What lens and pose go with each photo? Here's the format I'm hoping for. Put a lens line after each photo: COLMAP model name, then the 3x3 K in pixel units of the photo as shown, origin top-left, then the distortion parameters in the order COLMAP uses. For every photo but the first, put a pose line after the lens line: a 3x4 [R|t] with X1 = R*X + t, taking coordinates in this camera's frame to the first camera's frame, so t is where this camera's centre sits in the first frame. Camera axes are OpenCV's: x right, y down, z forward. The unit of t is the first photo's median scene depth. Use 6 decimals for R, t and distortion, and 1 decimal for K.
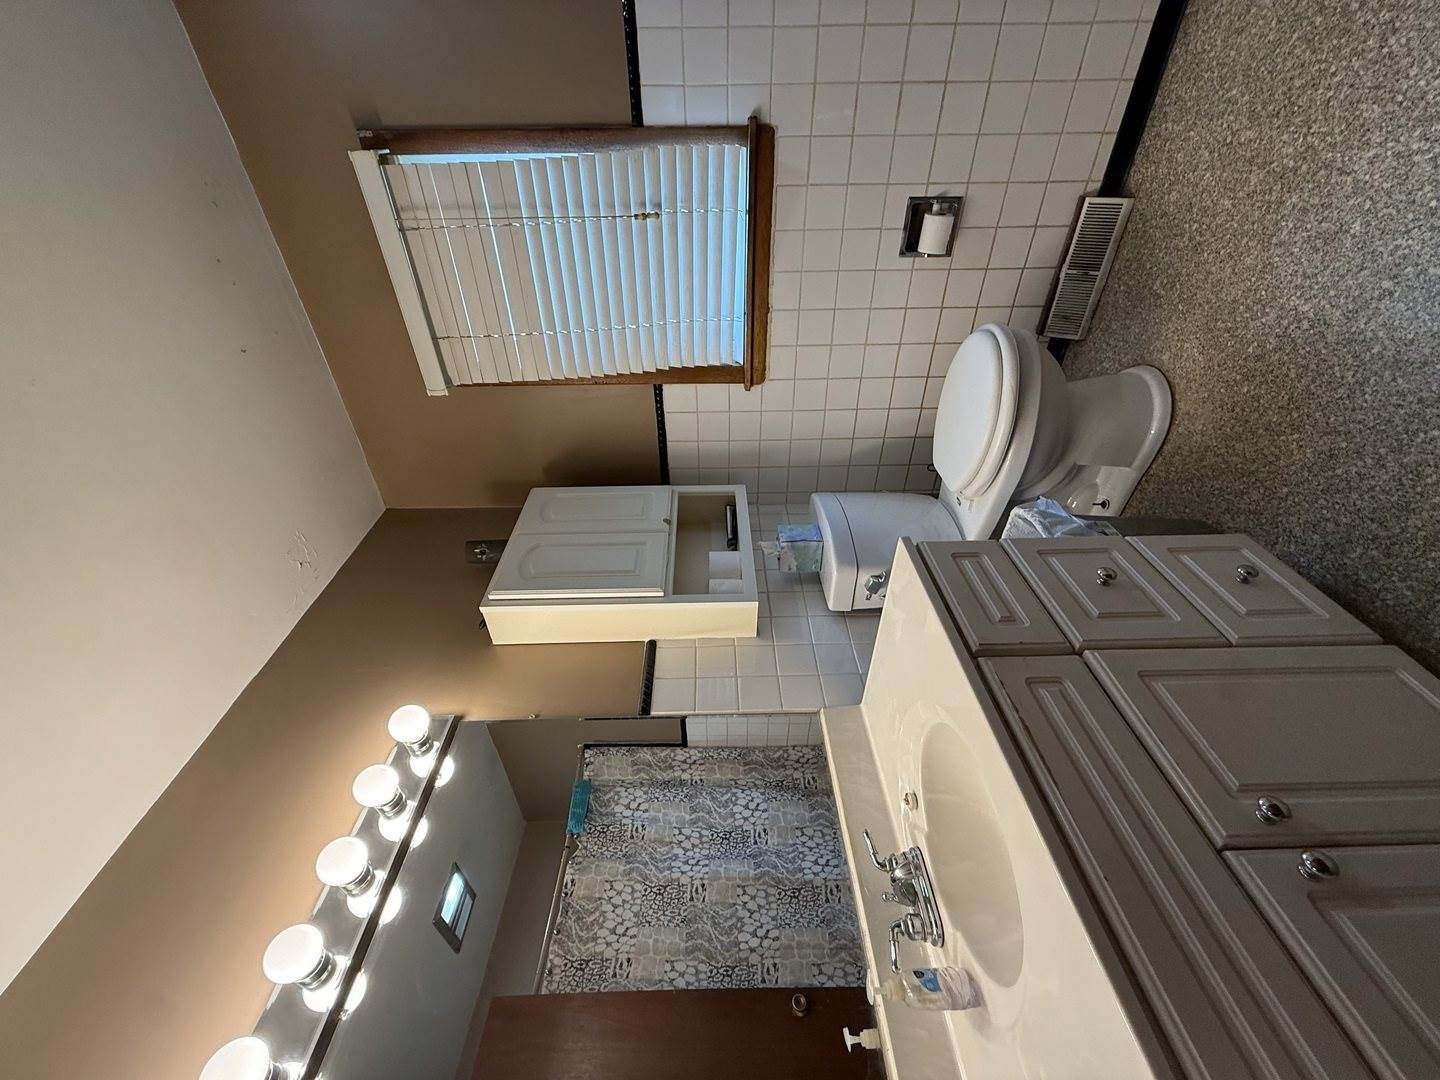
lens RADIAL K [[574.3, 0, 718.7], [0, 574.3, 539.9], [0, 0, 1]] dist [0.000706, -0.000006]
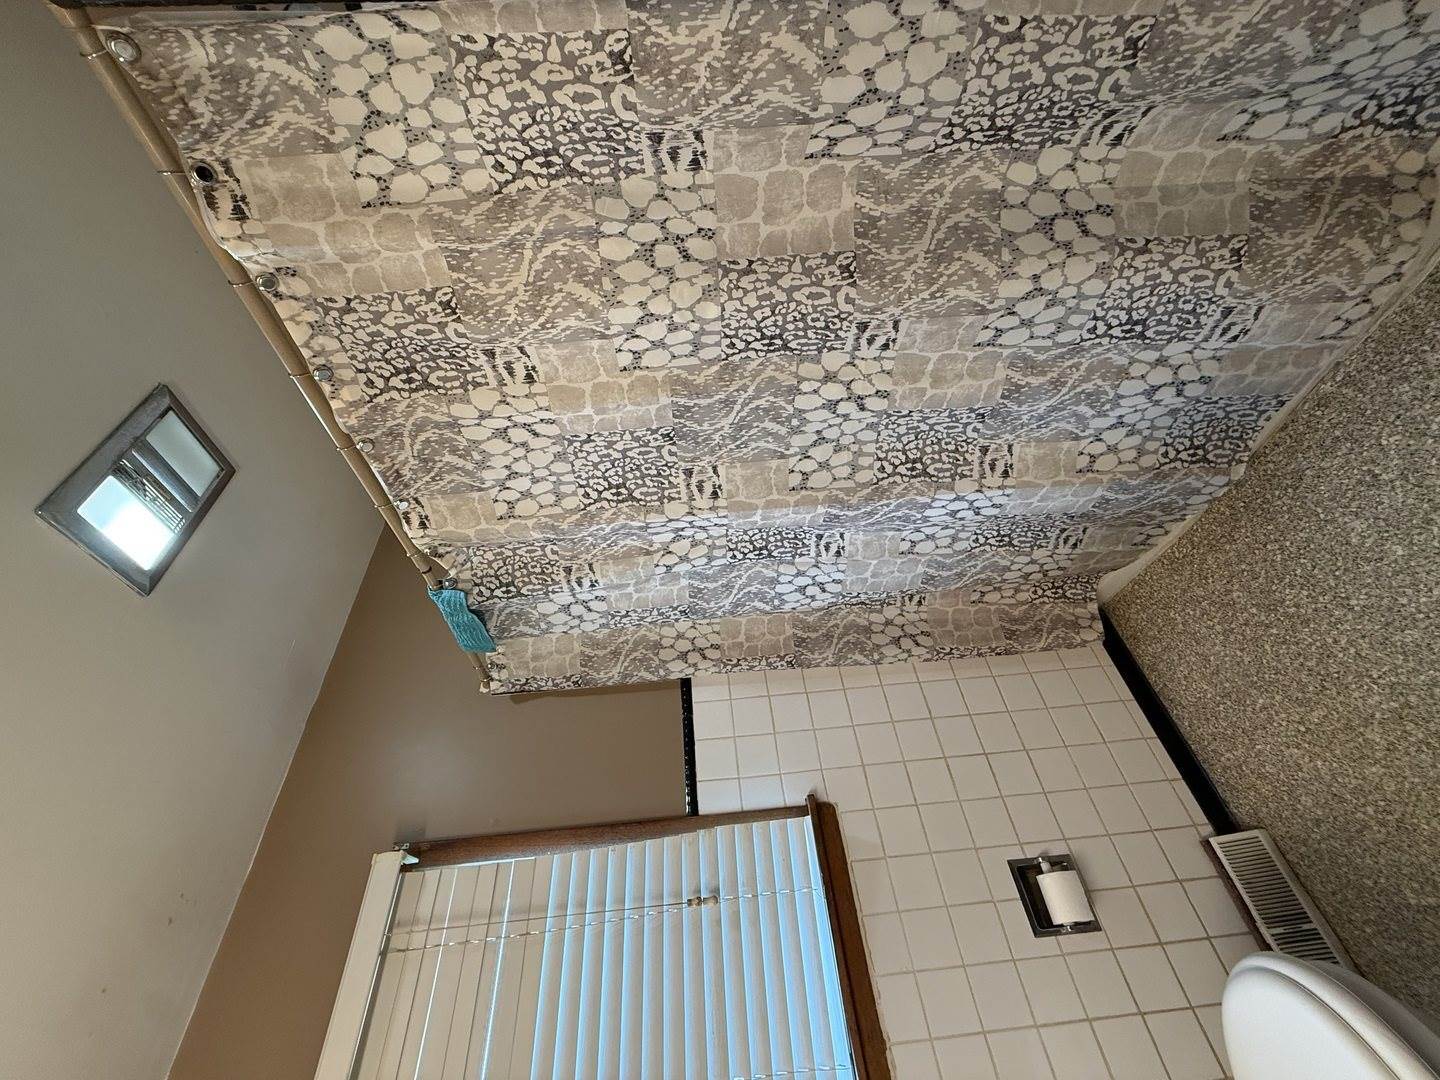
lens RADIAL K [[574.3, 0, 721.8], [0, 574.3, 541.3], [0, 0, 1]] dist [0.000706, -0.000006]
pose [[0.996914, -0.070983, 0.033526, -0.092379], [0.048557, 0.221992, -0.973839, 0.116624], [0.061683, 0.972461, 0.224754, 0.338963]]
